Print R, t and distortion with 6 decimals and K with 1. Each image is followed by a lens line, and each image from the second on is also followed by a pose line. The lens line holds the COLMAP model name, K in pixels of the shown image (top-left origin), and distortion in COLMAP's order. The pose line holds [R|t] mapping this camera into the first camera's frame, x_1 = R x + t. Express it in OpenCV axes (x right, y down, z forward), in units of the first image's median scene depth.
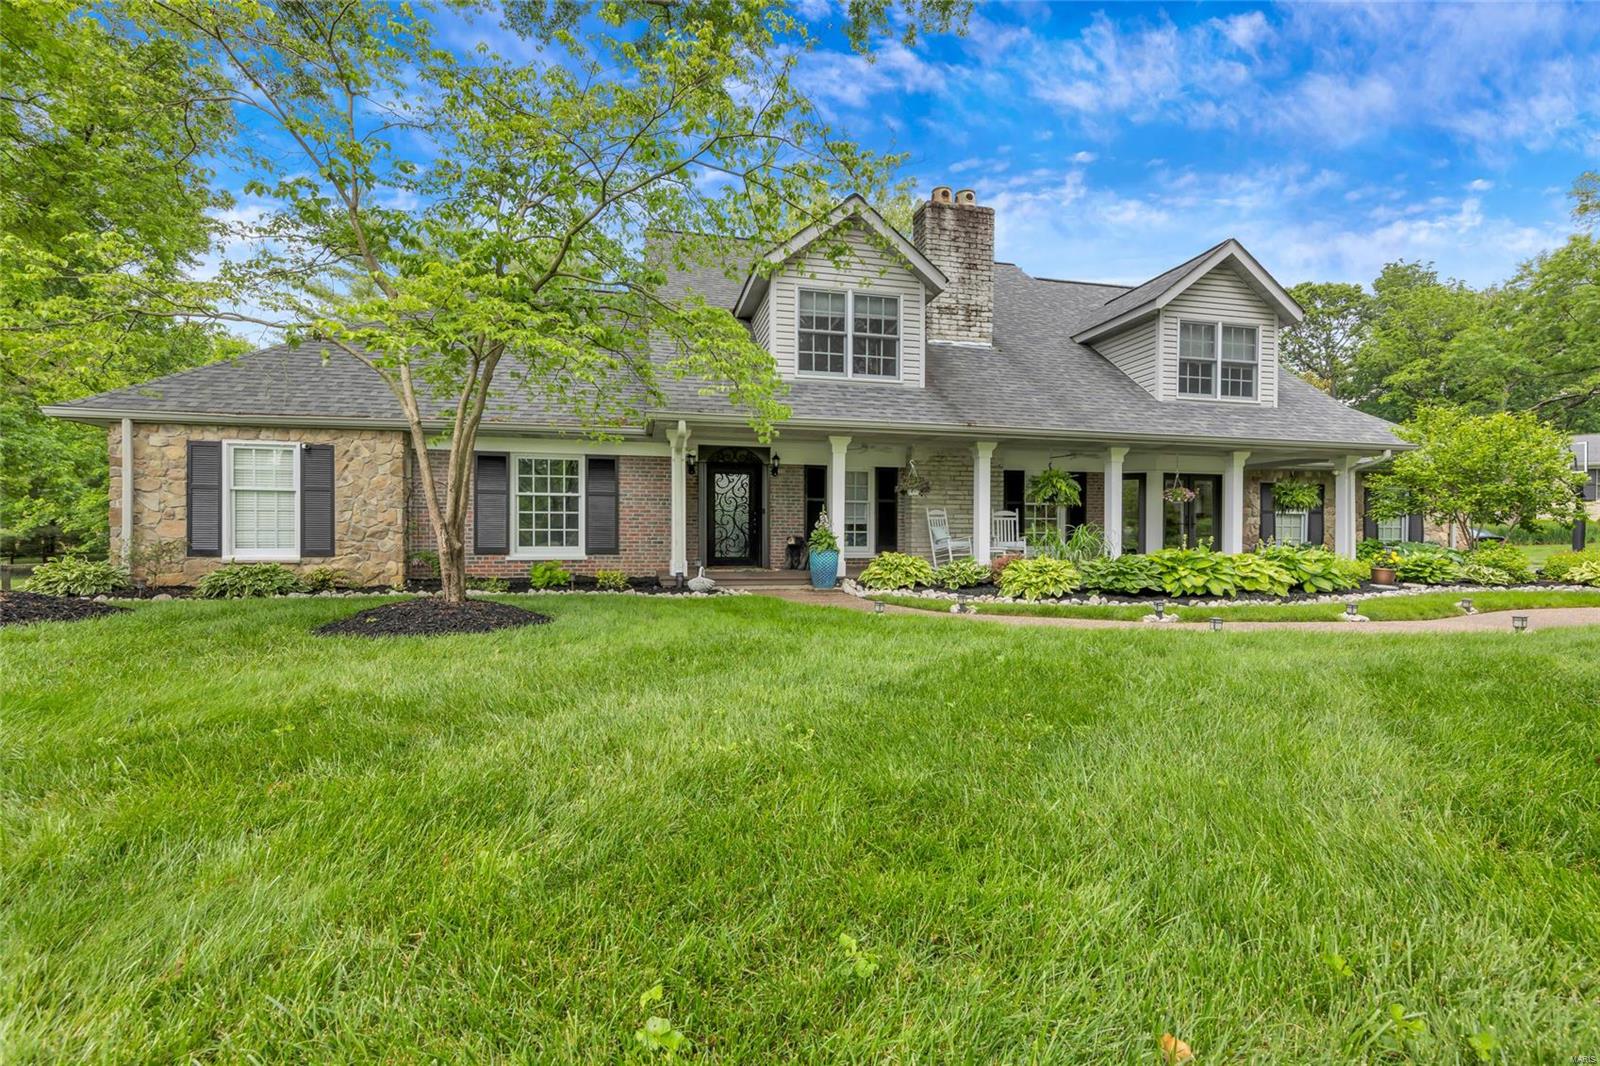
lens RADIAL K [[720.3, 0, 805.0], [0, 720.3, 542.5], [0, 0, 1]] dist [0.004655, -0.000317]
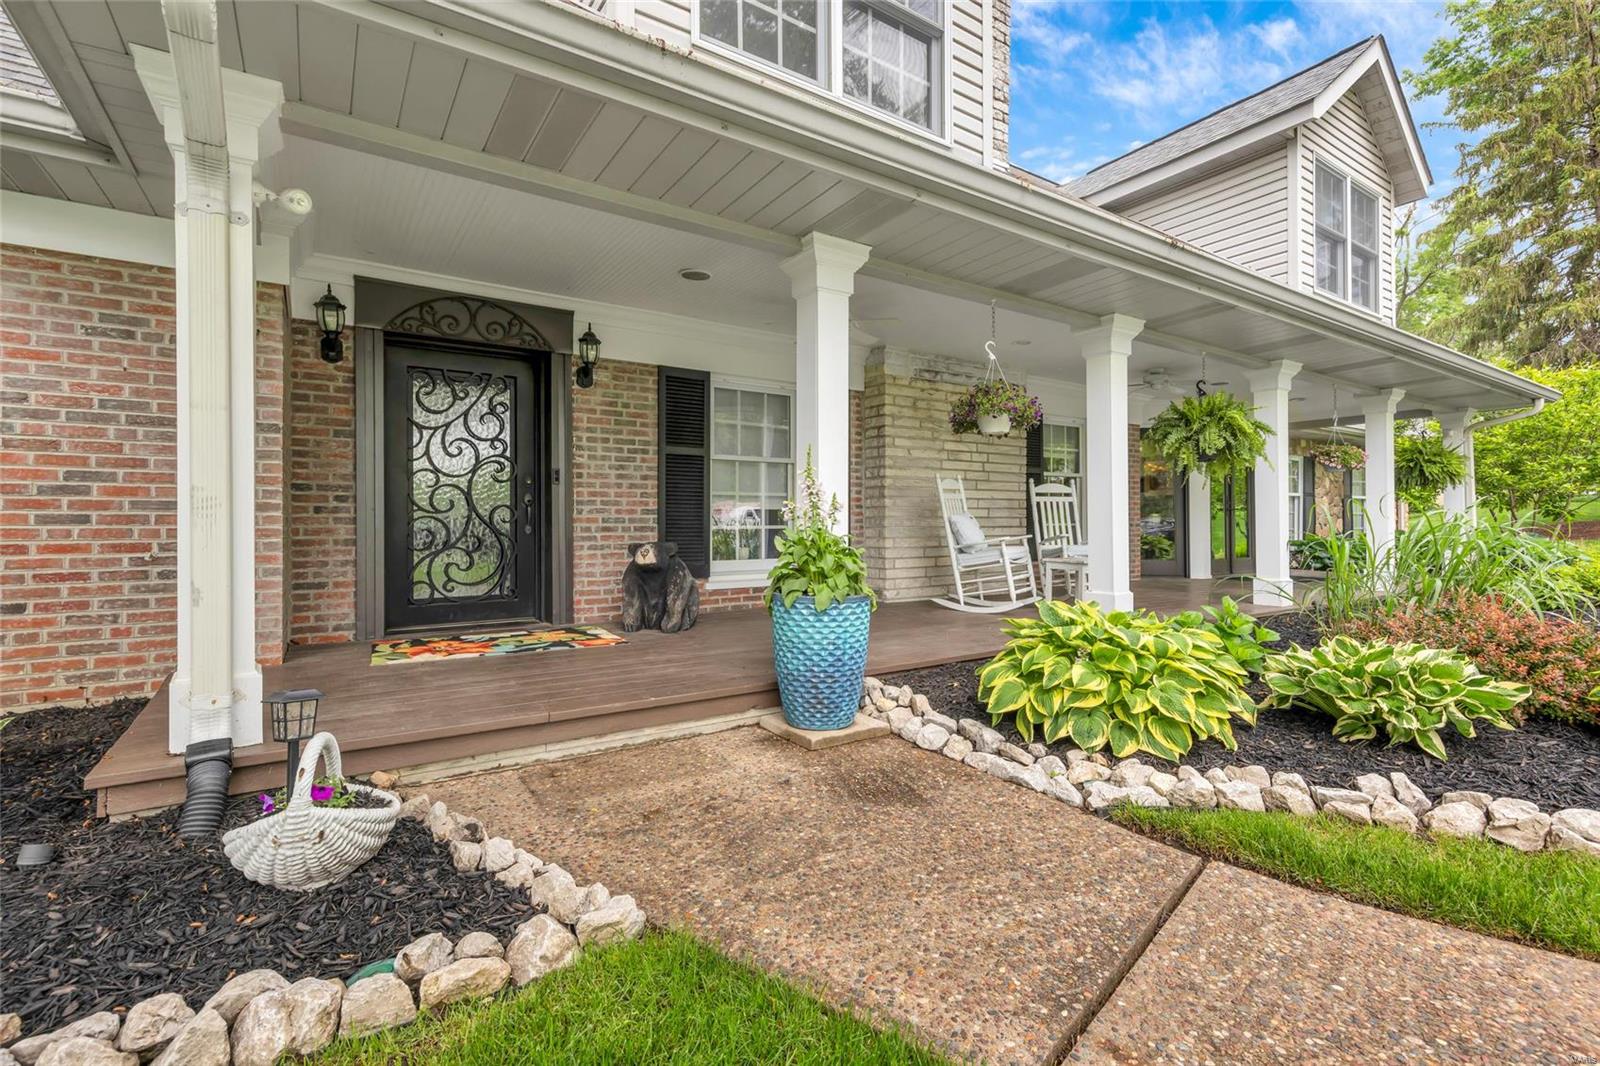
lens RADIAL K [[720.3, 0, 800.3], [0, 720.3, 519.2], [0, 0, 1]] dist [0.004655, -0.000317]
pose [[0.936000, -0.004959, 0.351965, -0.073720], [0.011030, 0.999823, -0.015246, -0.013827], [-0.351828, 0.018152, 0.935889, 0.622275]]
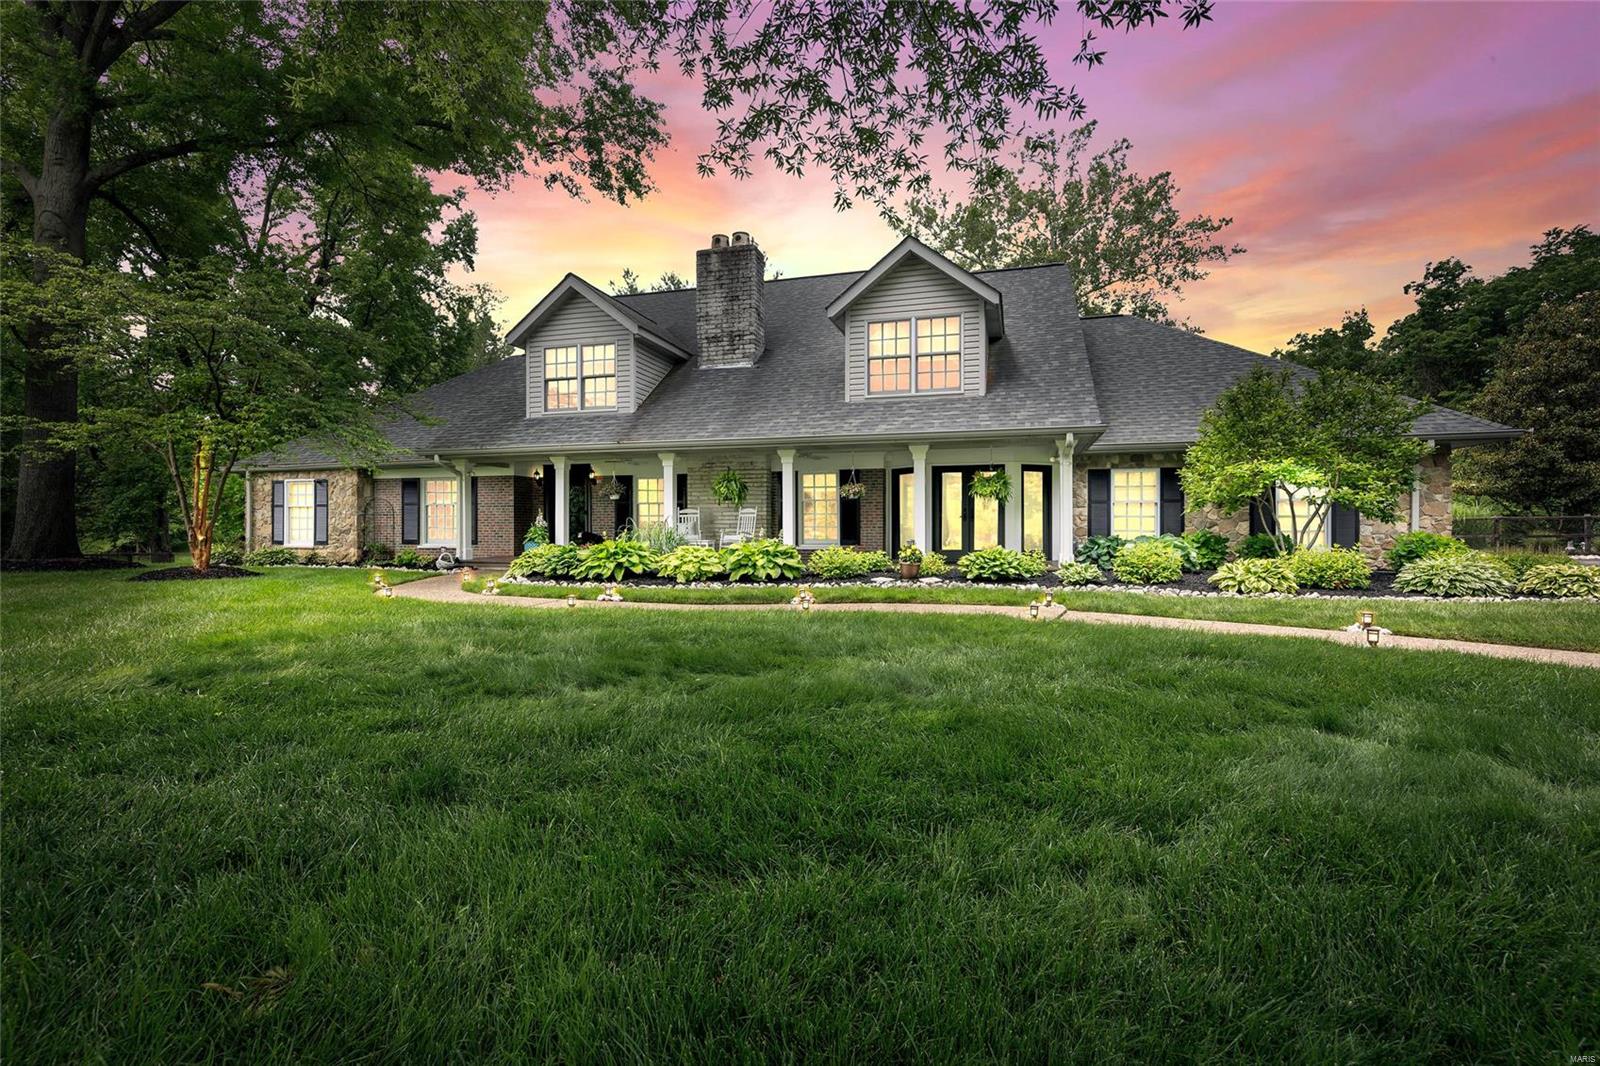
lens RADIAL K [[720.3, 0, 802.9], [0, 720.3, 531.4], [0, 0, 1]] dist [0.004655, -0.000317]
pose [[0.873265, -0.006025, -0.487209, 1.021465], [-0.000830, 0.999904, -0.013853, 0.008836], [0.487245, 0.012501, 0.873176, 0.053818]]
